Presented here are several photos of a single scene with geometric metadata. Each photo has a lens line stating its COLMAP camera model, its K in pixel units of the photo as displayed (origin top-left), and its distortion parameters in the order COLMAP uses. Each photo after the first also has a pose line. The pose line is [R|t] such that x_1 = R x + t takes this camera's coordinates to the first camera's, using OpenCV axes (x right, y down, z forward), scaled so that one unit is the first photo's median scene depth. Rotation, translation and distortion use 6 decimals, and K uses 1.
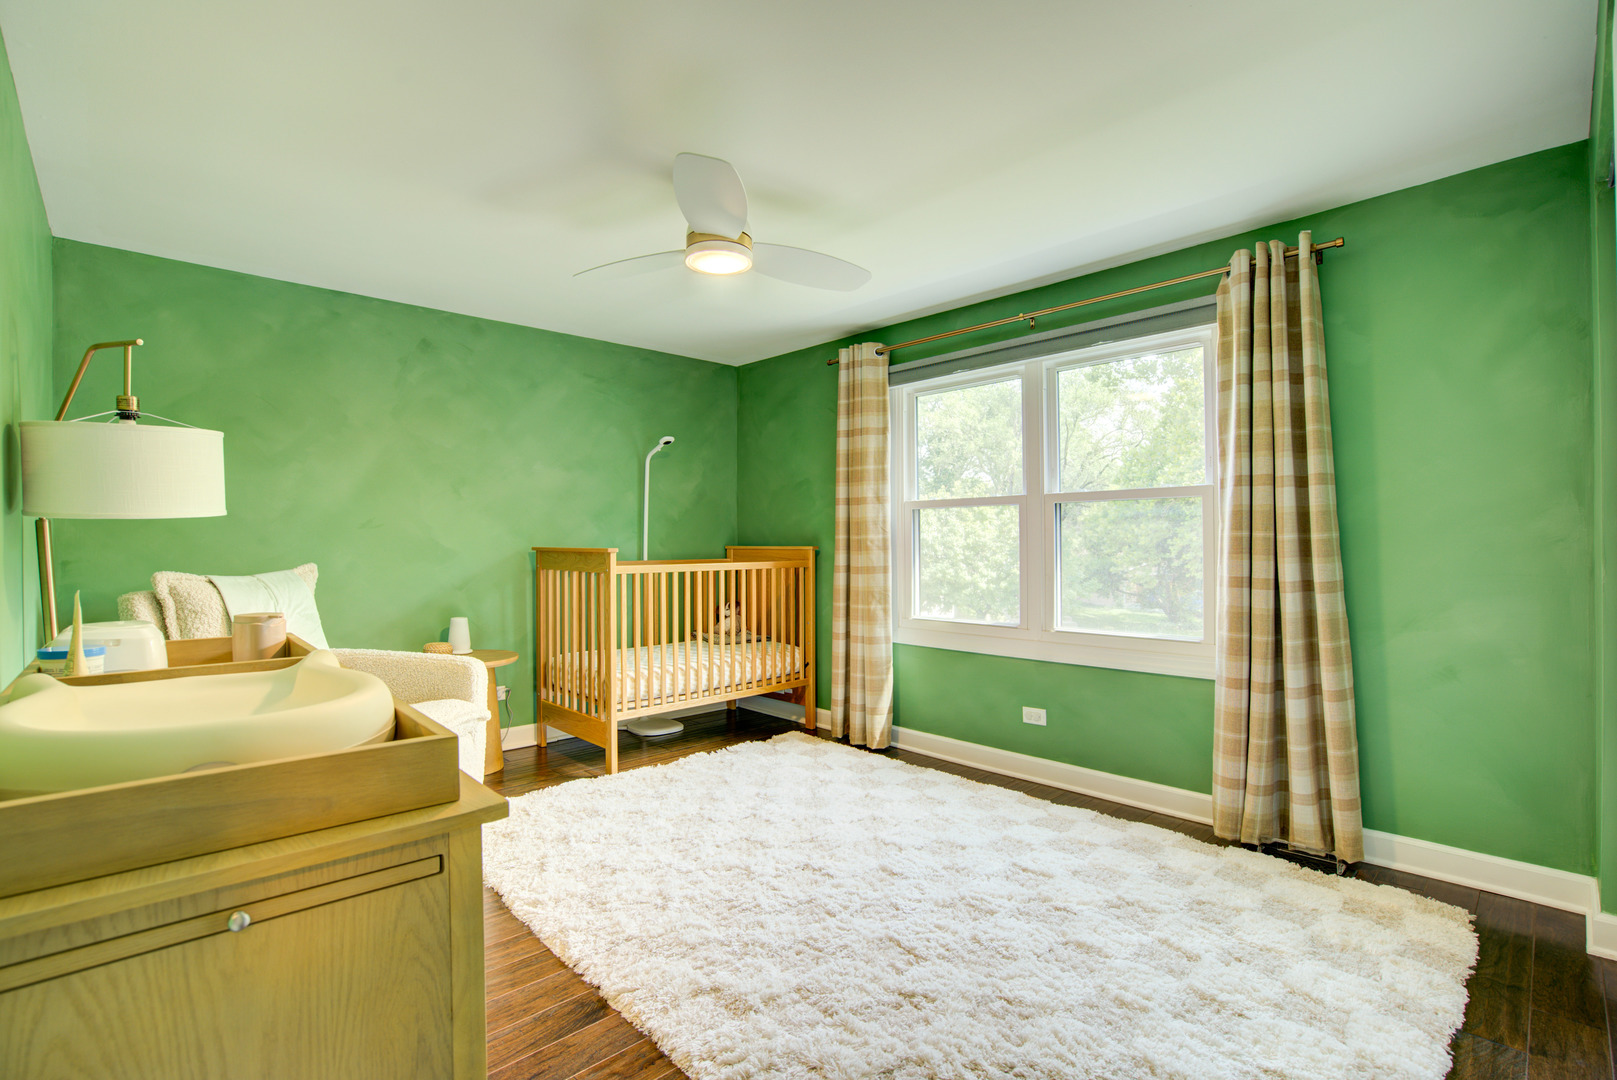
lens RADIAL K [[751.0, 0, 794.0], [0, 751.0, 542.0], [0, 0, 1]] dist [-0.057392, 0.024792]
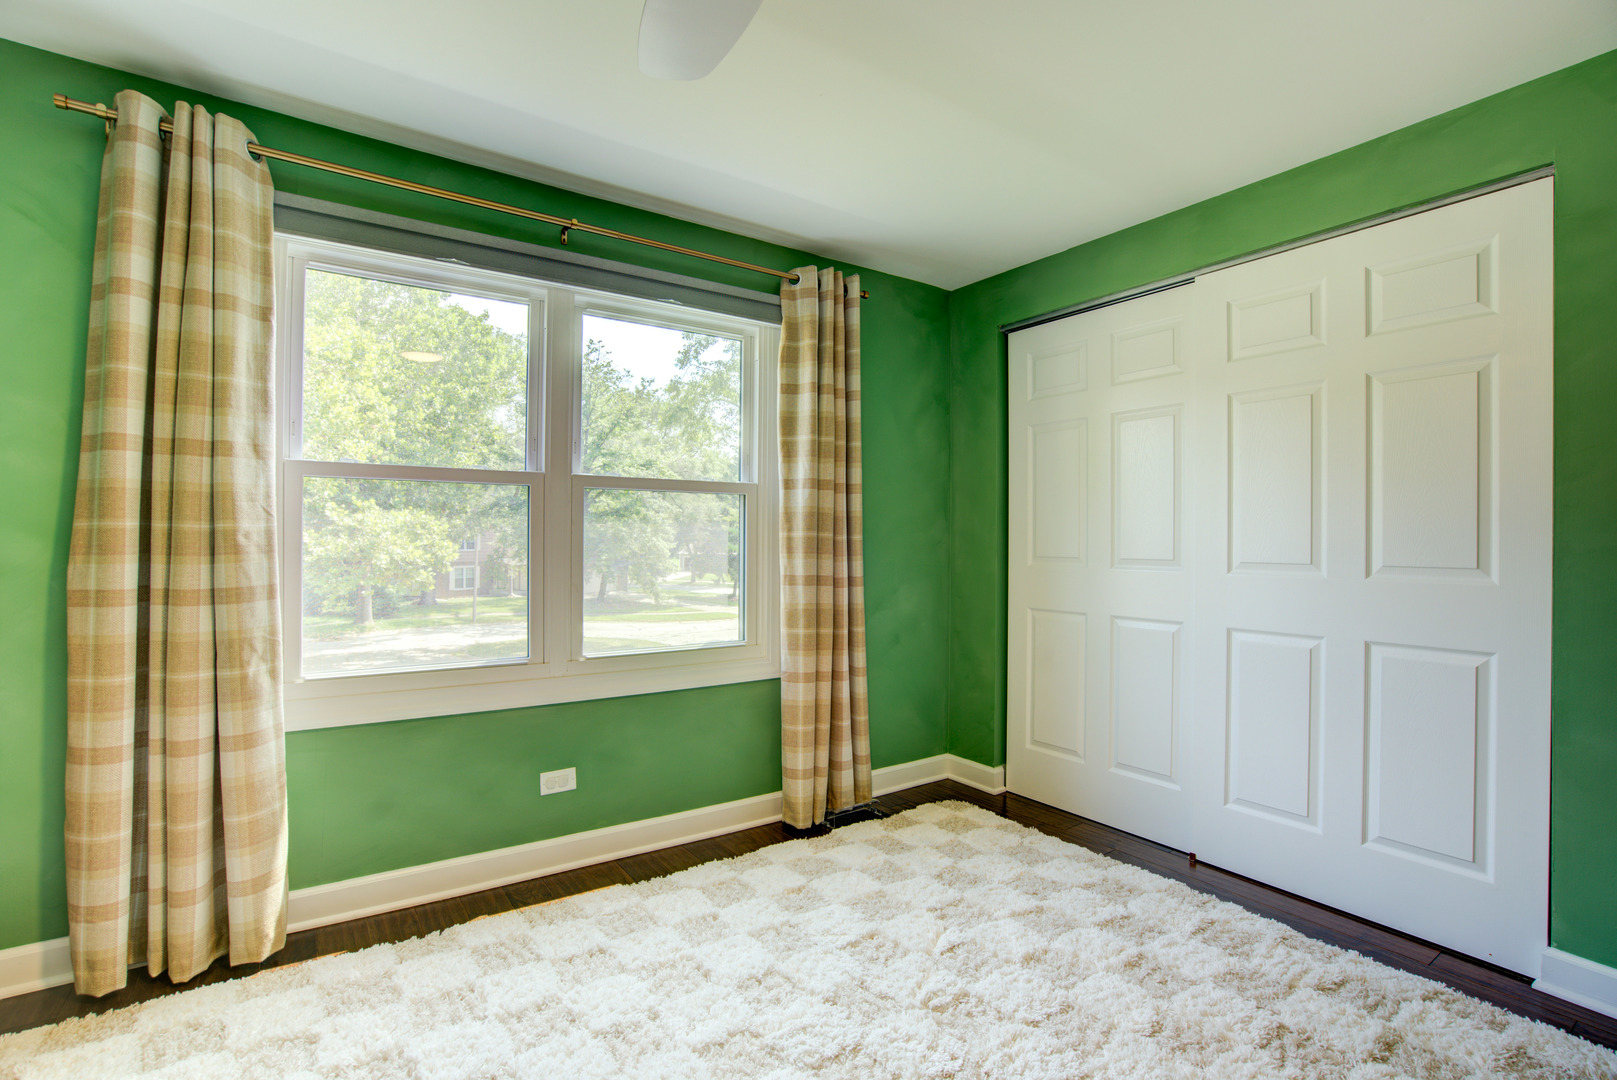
lens RADIAL K [[751.0, 0, 794.0], [0, 751.0, 542.0], [0, 0, 1]] dist [-0.057392, 0.024792]
pose [[0.152882, 0.007517, 0.988216, -0.437478], [-0.004002, 0.999968, -0.006987, 0.008127], [-0.988236, -0.002887, 0.152907, 0.824992]]
